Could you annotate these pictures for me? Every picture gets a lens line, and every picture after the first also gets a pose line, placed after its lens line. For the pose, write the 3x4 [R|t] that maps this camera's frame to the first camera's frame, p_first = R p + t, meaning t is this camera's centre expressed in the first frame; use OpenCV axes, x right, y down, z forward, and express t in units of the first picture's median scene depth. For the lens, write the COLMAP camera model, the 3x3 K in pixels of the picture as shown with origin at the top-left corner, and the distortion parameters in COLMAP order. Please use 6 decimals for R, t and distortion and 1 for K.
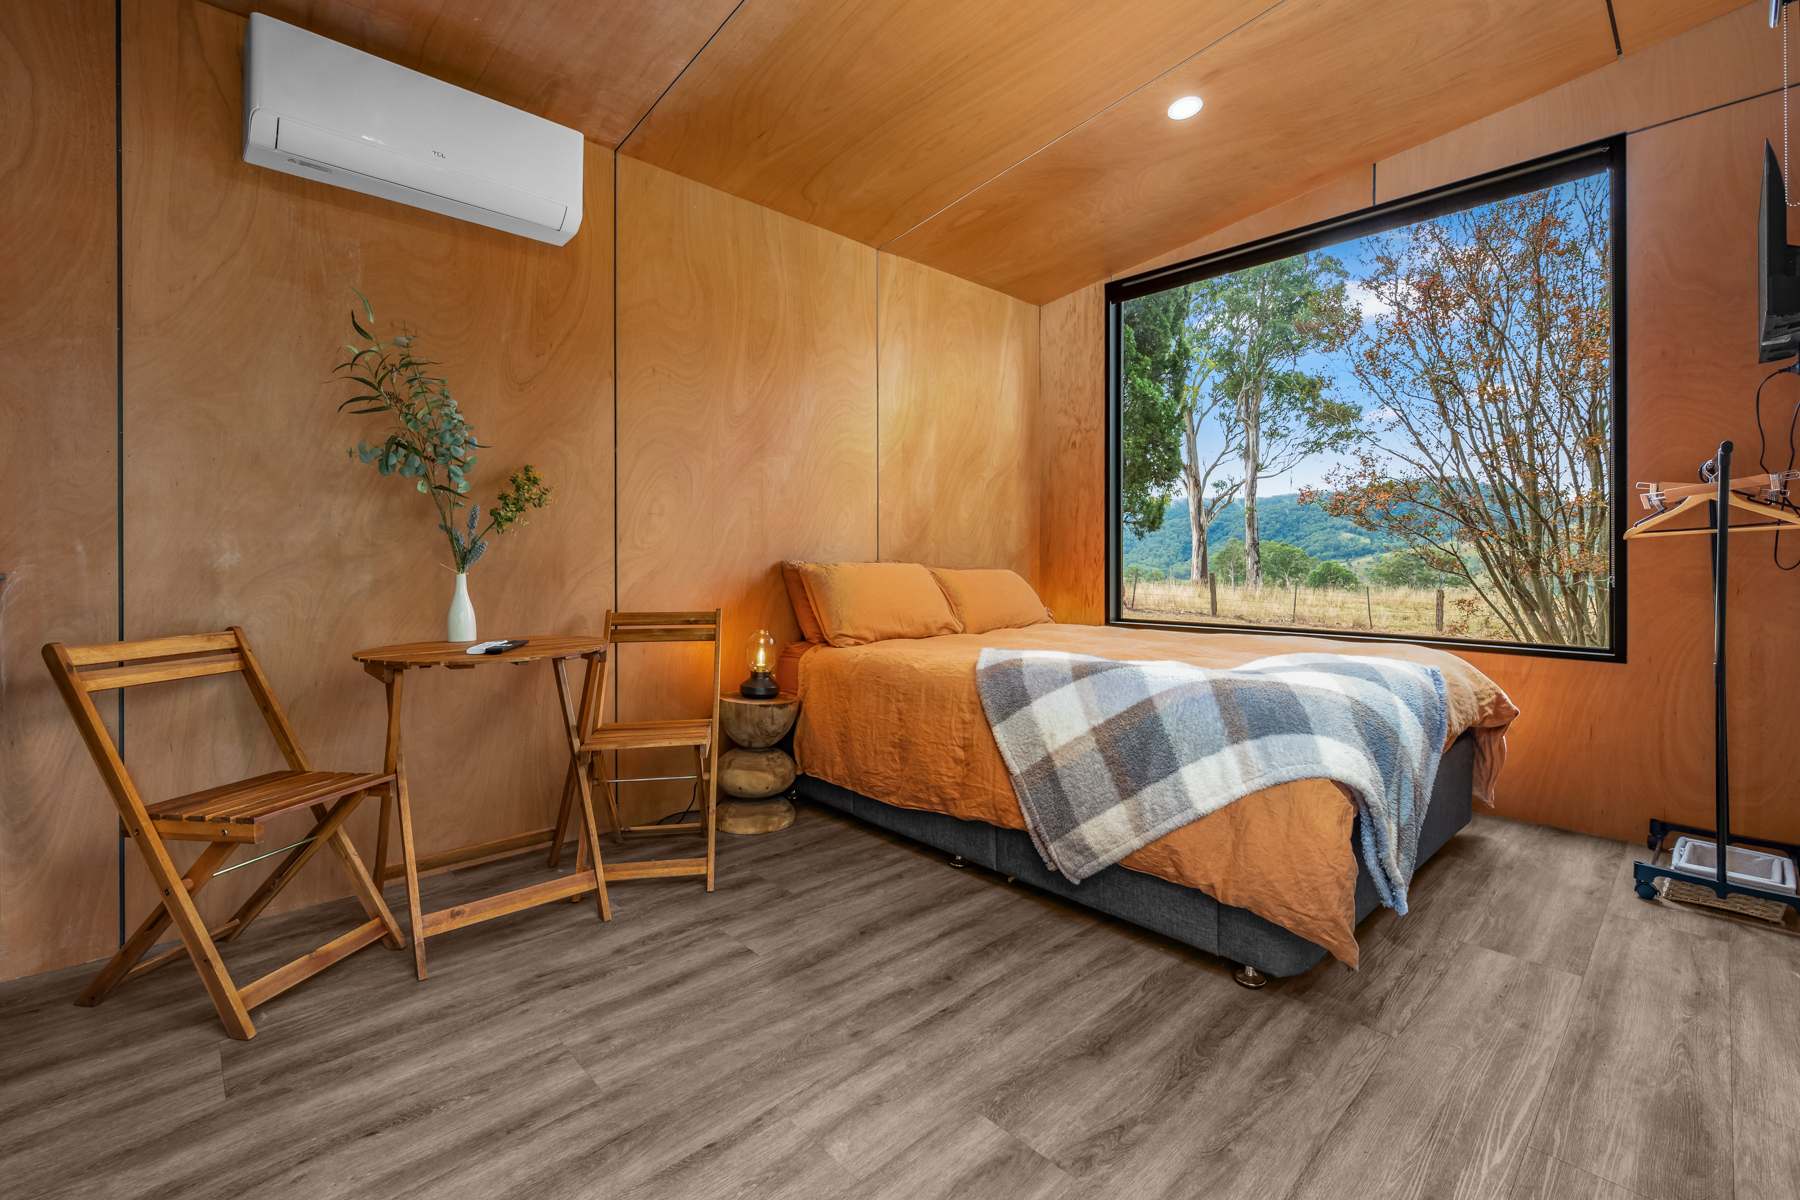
lens RADIAL K [[779.5, 0, 903.1], [0, 779.5, 555.9], [0, 0, 1]] dist [0.002232, 0.000173]
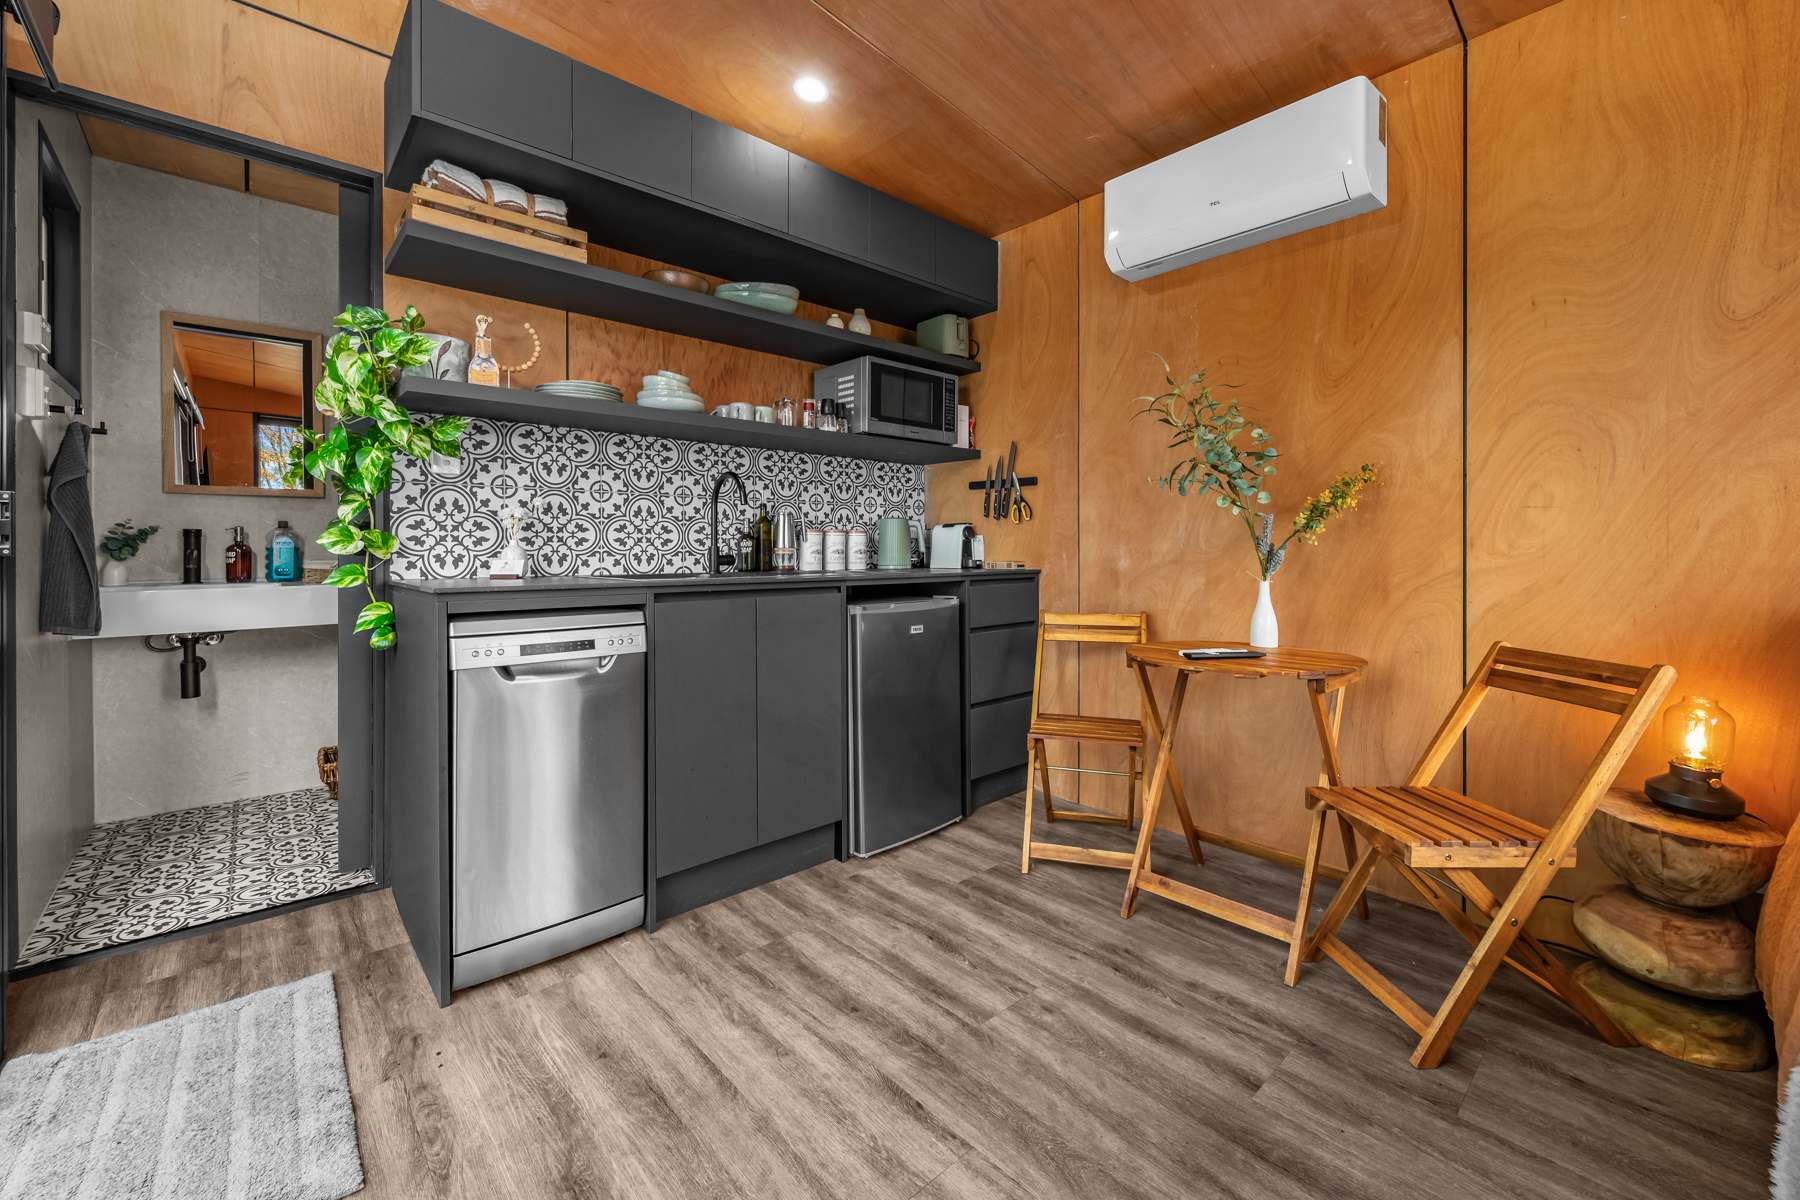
lens RADIAL K [[726.1, 0, 904.3], [0, 726.1, 552.1], [0, 0, 1]] dist [-0.001156, -0.000100]
pose [[-0.018092, 0.003074, -0.999832, 0.509505], [-0.000069, 0.999995, 0.003075, -0.021450], [0.999836, 0.000125, -0.018092, 0.651418]]
